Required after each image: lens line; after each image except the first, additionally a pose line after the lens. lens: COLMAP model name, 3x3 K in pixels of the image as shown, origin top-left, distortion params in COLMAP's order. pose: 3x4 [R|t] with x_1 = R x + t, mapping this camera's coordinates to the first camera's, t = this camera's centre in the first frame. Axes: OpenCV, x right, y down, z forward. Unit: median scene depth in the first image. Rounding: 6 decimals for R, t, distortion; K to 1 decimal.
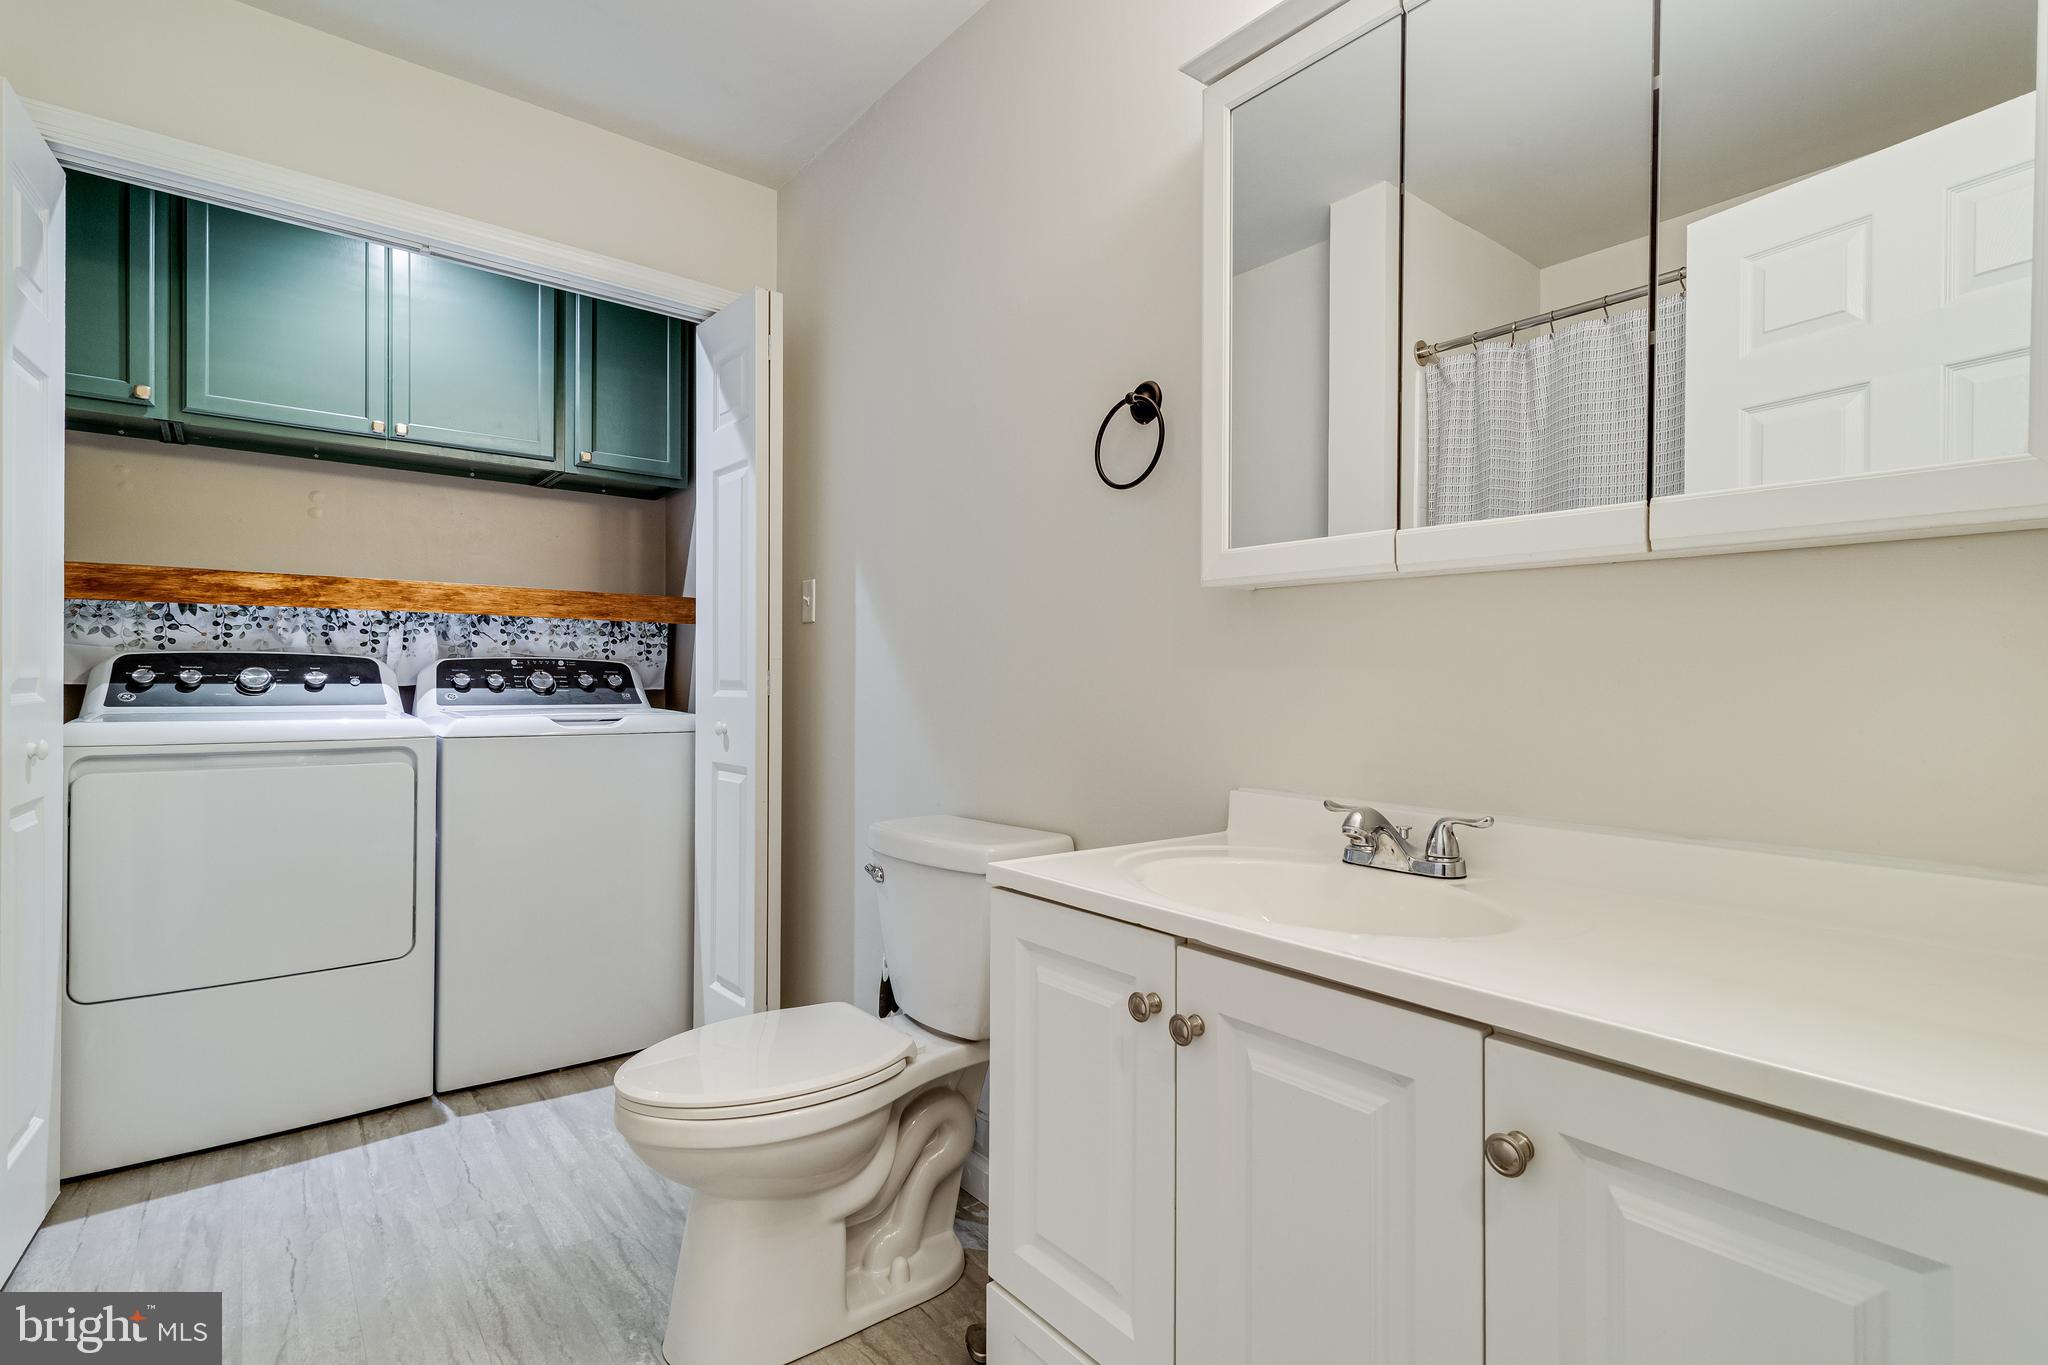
lens RADIAL K [[963.3, 0, 1024.0], [0, 963.3, 682.5], [0, 0, 1]] dist [0.001791, 0.000029]
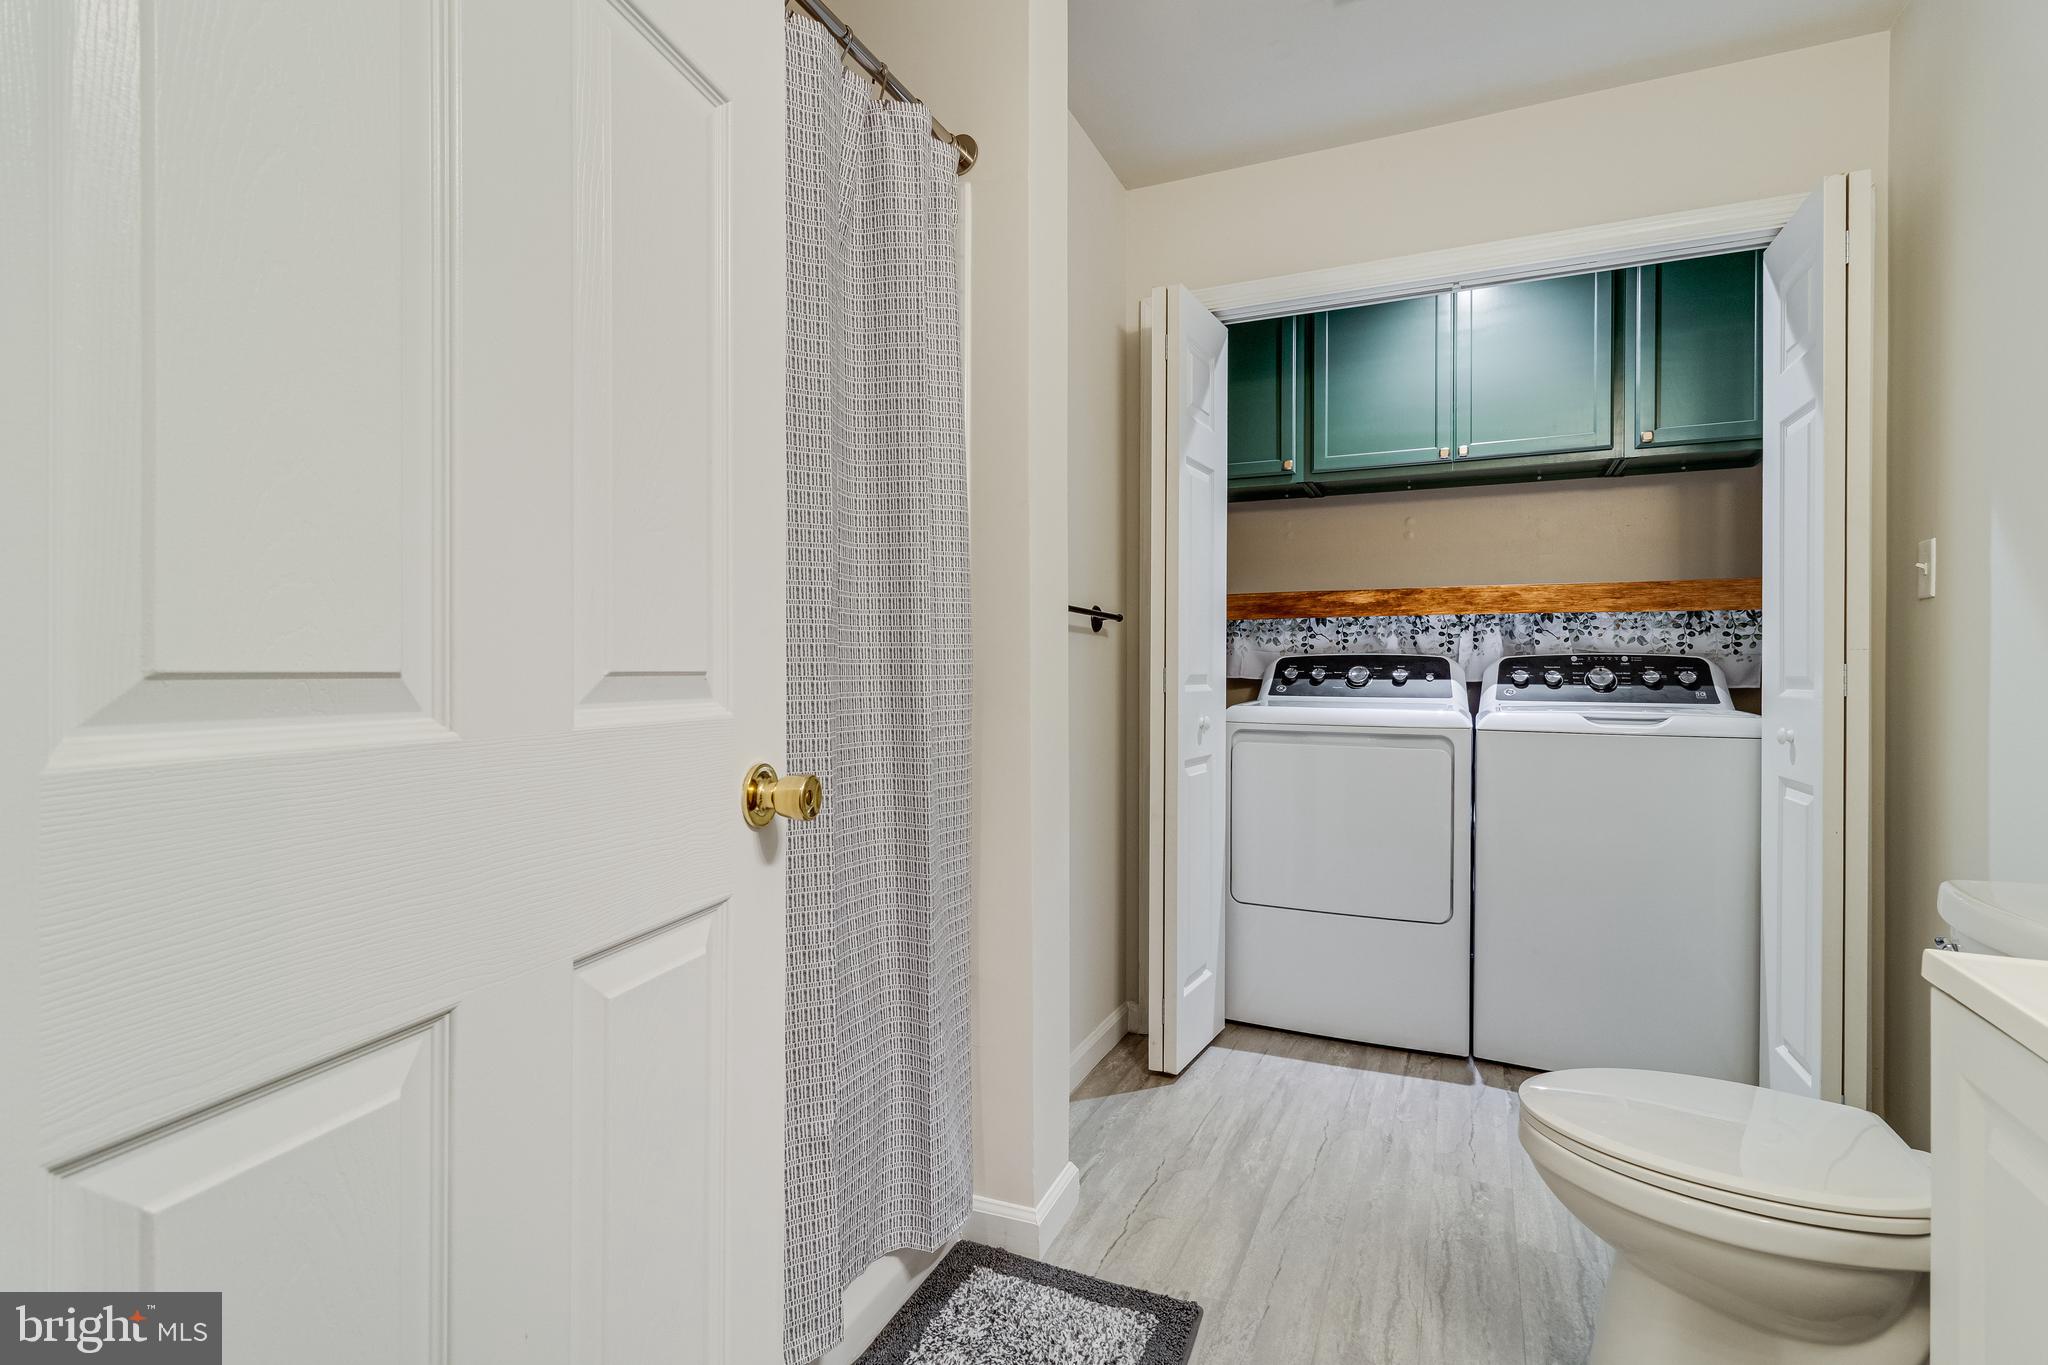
lens RADIAL K [[946.6, 0, 1020.2], [0, 946.6, 674.0], [0, 0, 1]] dist [-0.000776, 0.000350]
pose [[0.448735, -0.001759, -0.893663, 0.102582], [-0.003801, 0.999985, -0.003877, 0.000934], [0.893657, 0.005136, 0.448722, 0.056832]]
